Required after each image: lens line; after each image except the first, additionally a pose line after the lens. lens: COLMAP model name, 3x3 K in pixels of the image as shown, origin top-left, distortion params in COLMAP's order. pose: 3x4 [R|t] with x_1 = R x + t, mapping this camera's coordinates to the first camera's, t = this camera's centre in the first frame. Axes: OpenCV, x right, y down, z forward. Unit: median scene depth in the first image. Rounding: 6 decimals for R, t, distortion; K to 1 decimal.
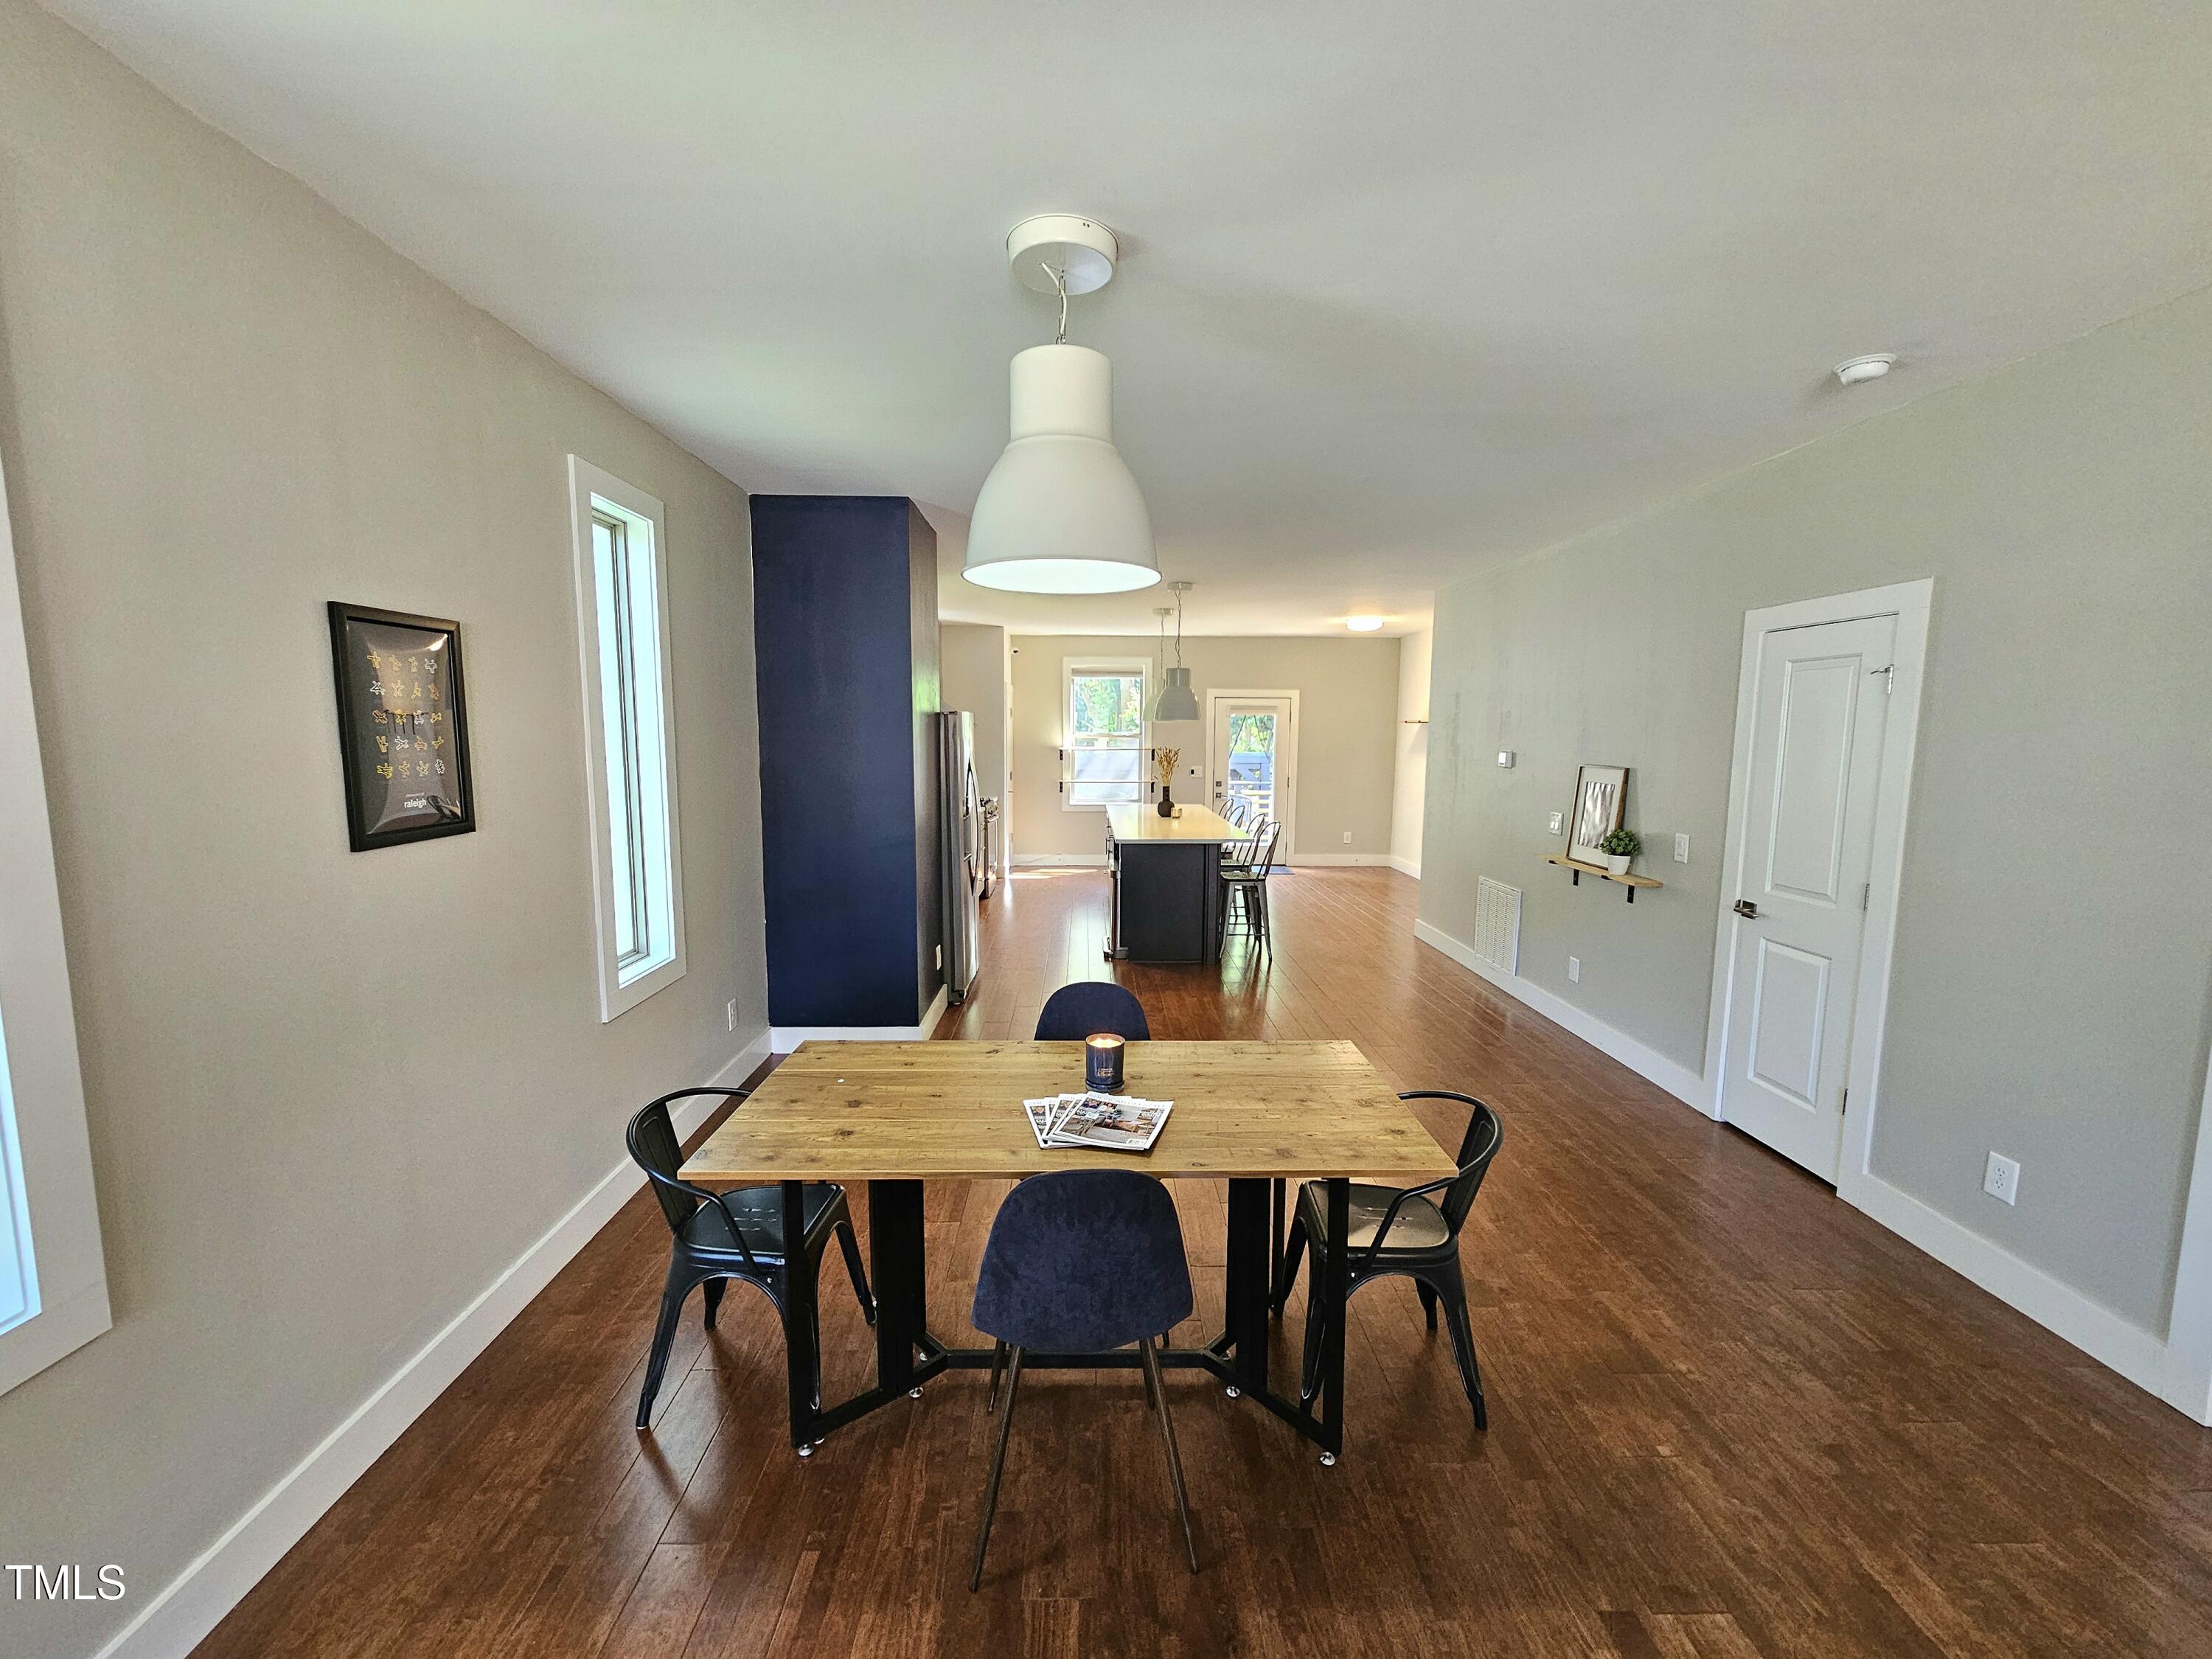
lens RADIAL K [[901.7, 0, 1110.9], [0, 901.7, 840.0], [0, 0, 1]] dist [0.004766, 0.000118]
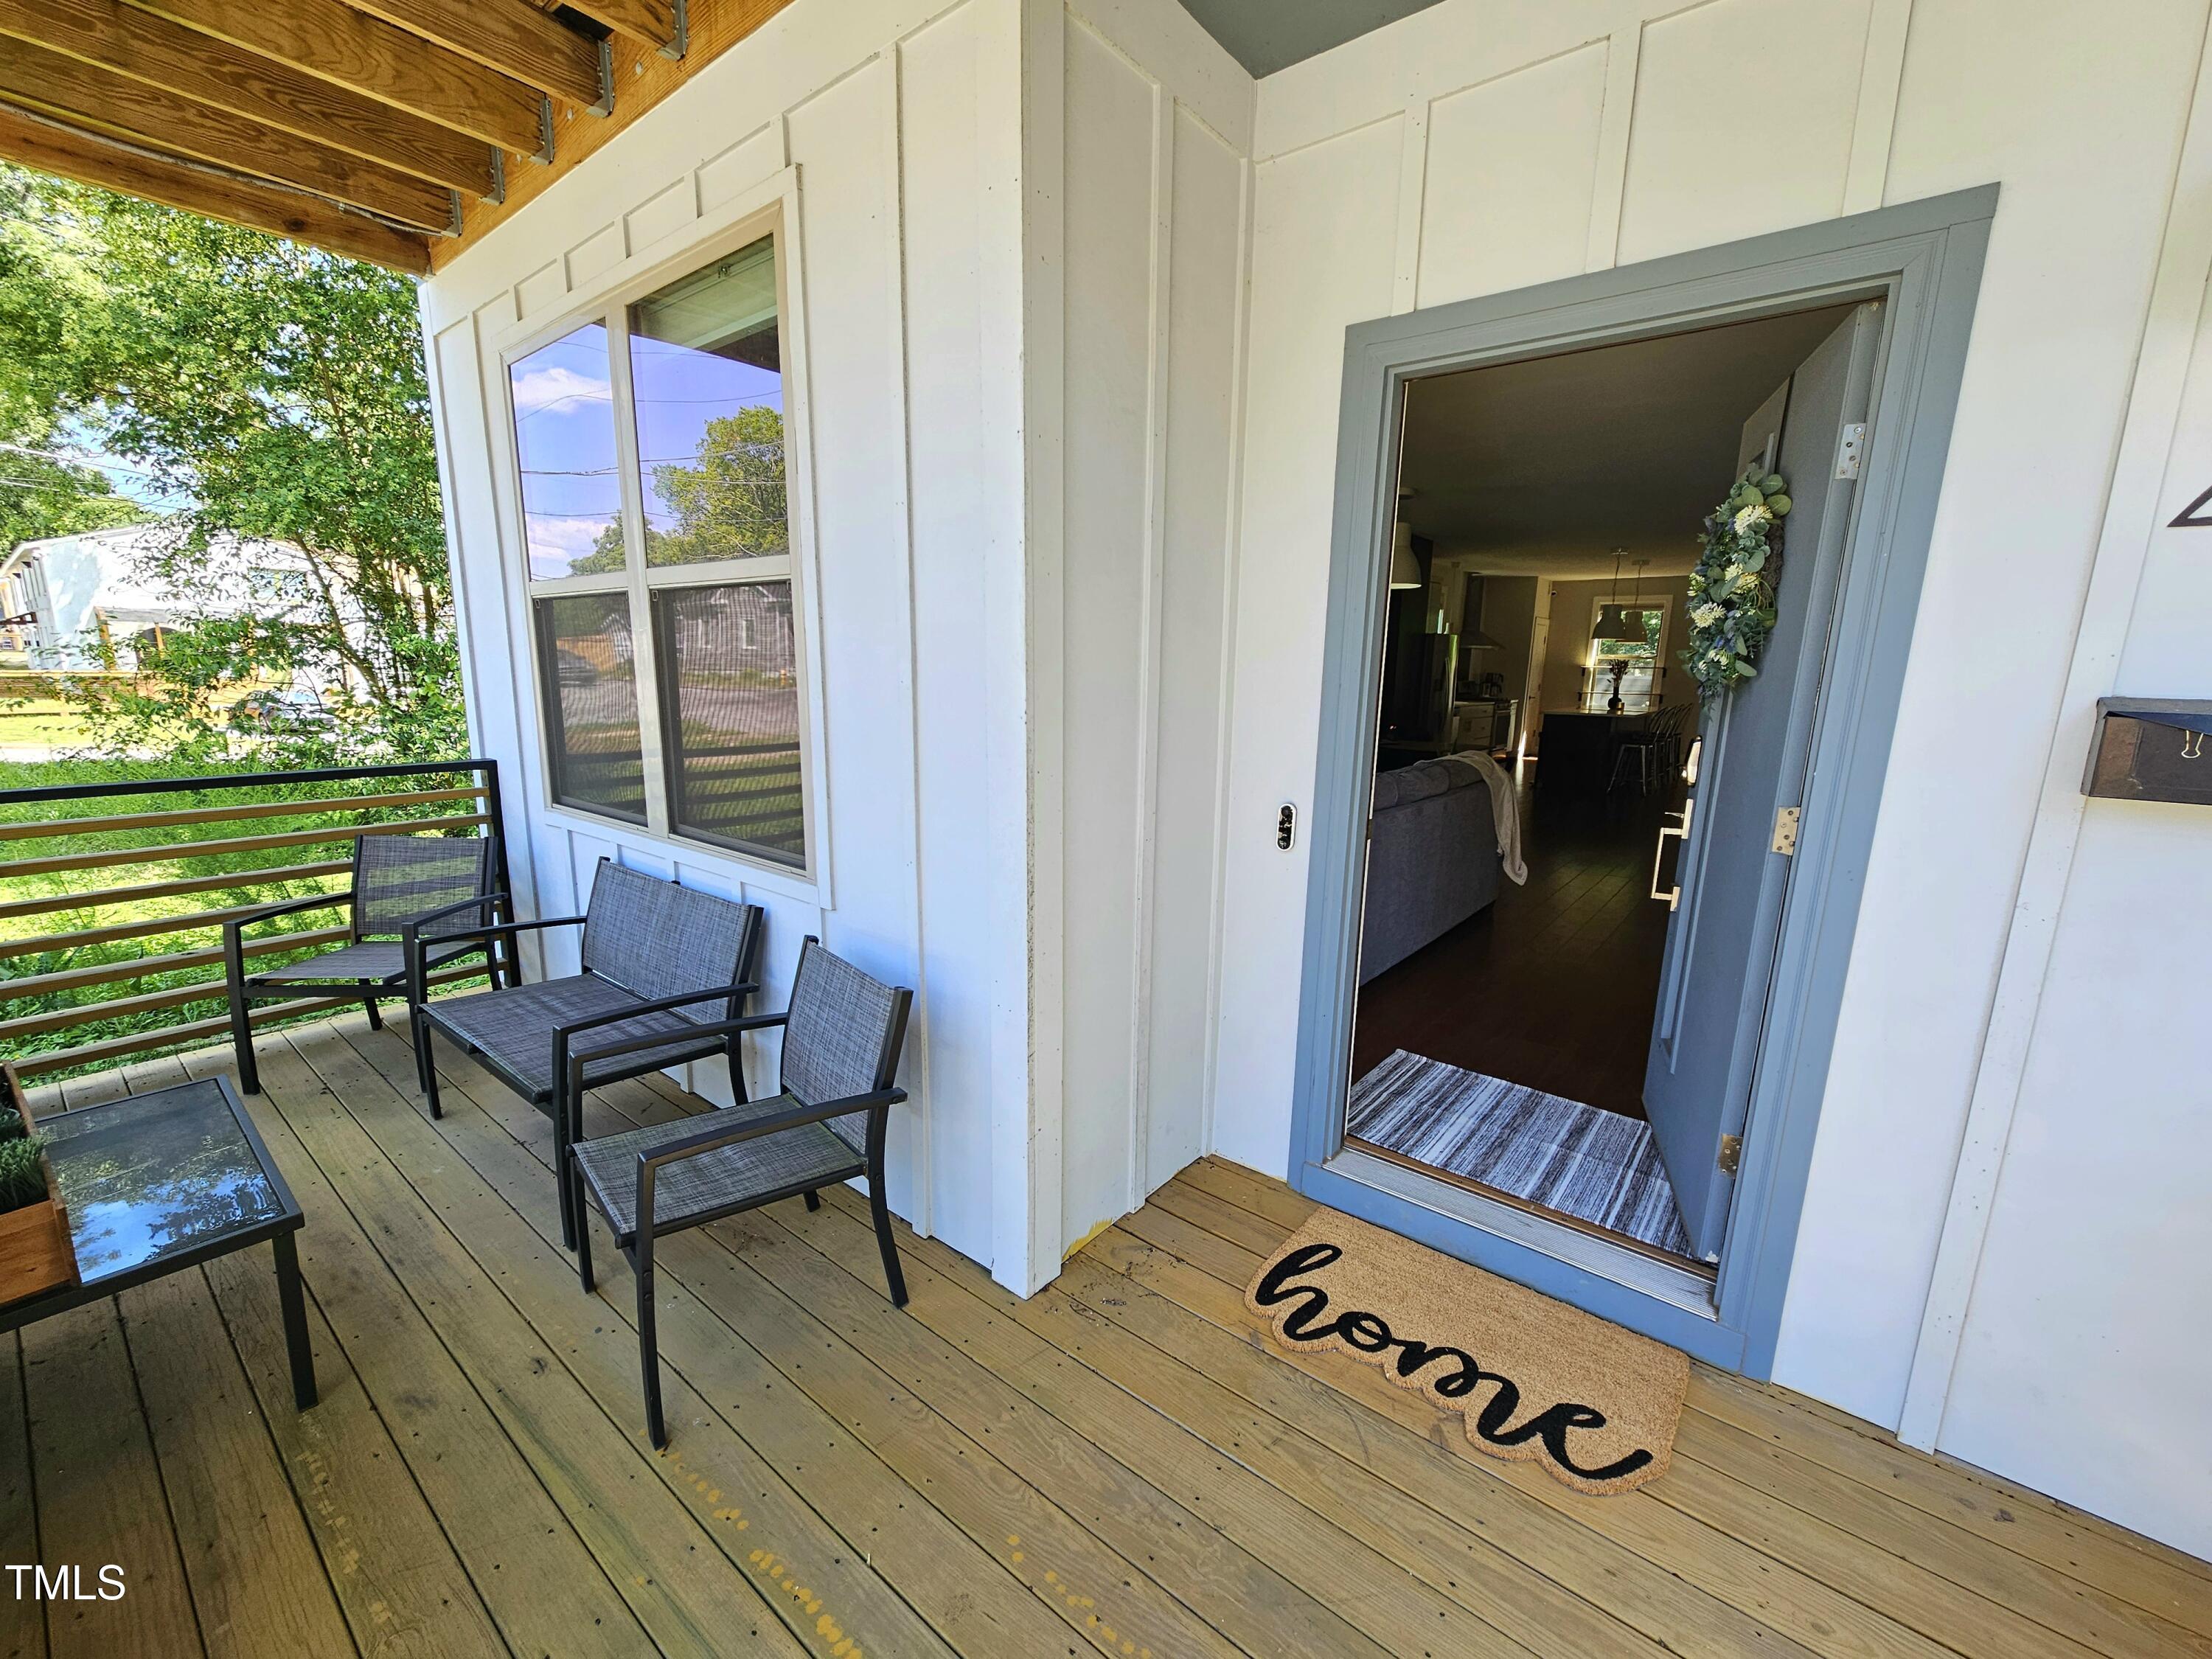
lens RADIAL K [[901.7, 0, 1105.9], [0, 901.7, 834.6], [0, 0, 1]] dist [0.004766, 0.000118]
pose [[0.762580, 0.129794, -0.633740, 0.467372], [-0.092415, 0.991475, 0.091857, 0.141143], [0.640259, -0.011481, 0.768073, -0.772973]]
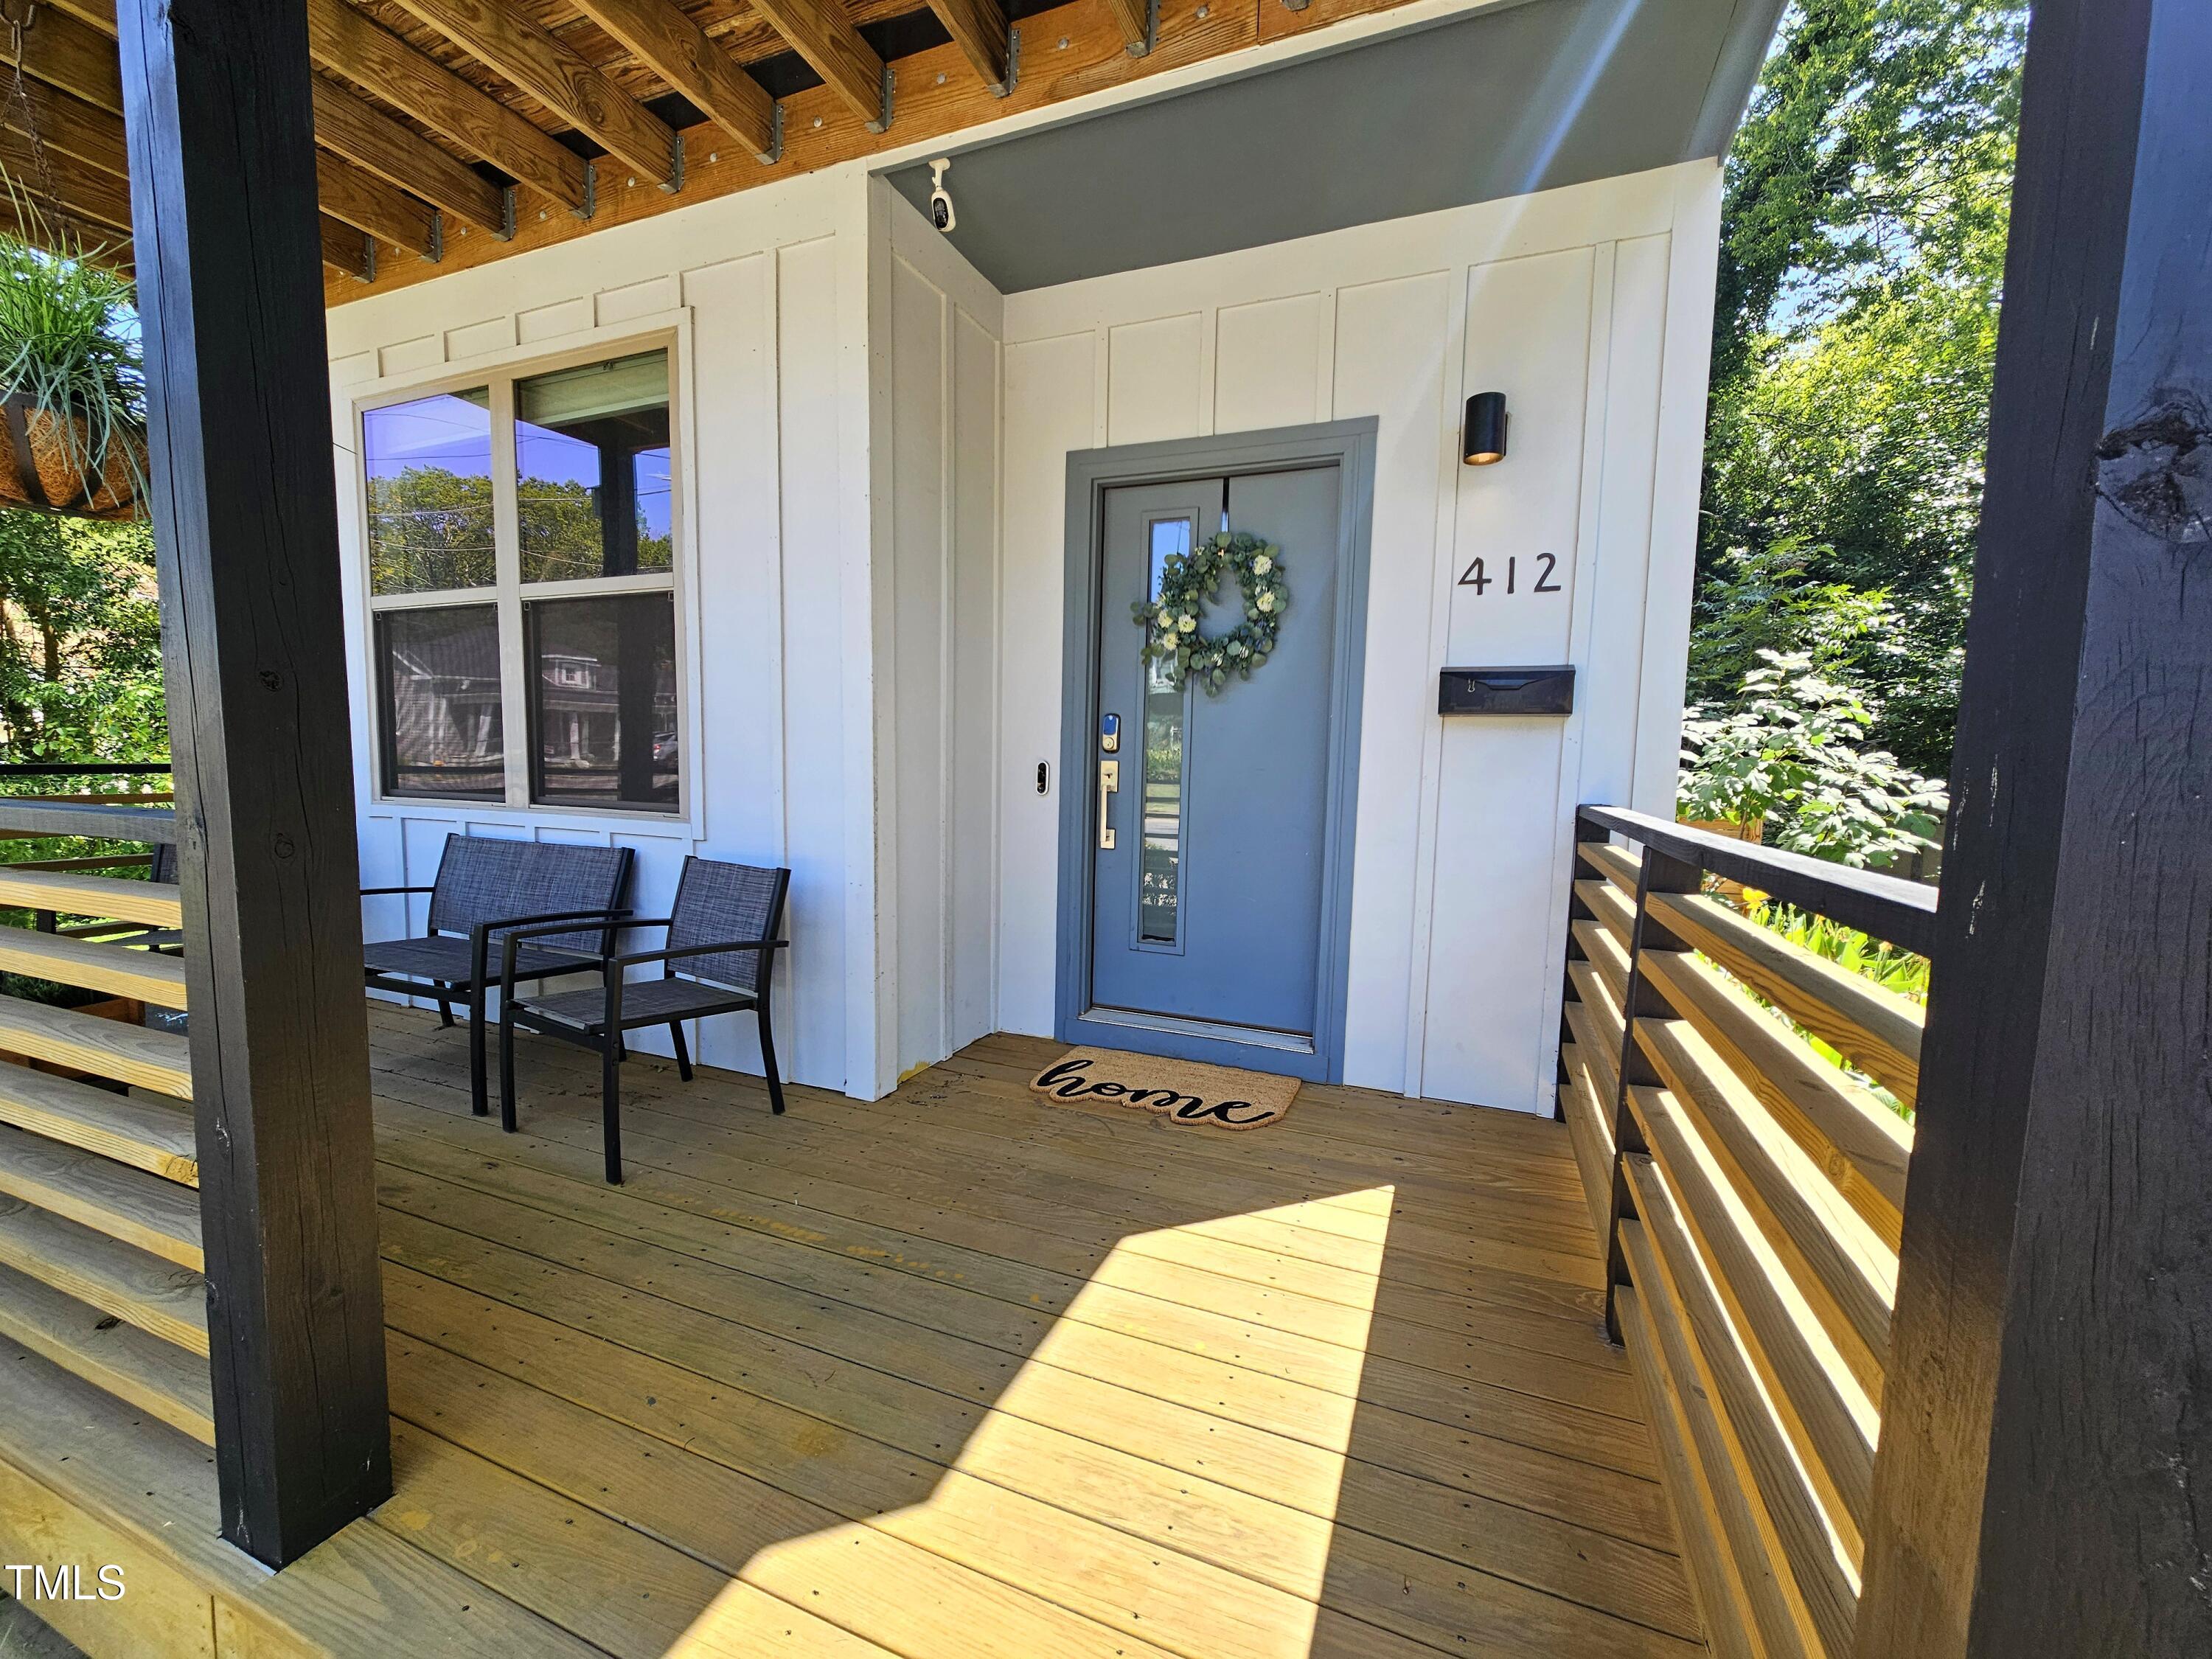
lens RADIAL K [[901.7, 0, 1114.4], [0, 901.7, 841.3], [0, 0, 1]] dist [0.004766, 0.000118]
pose [[0.915971, 0.047857, -0.398381, 1.096135], [-0.063101, 0.997688, -0.025232, 0.741453], [0.396252, 0.048250, 0.916873, -1.941047]]
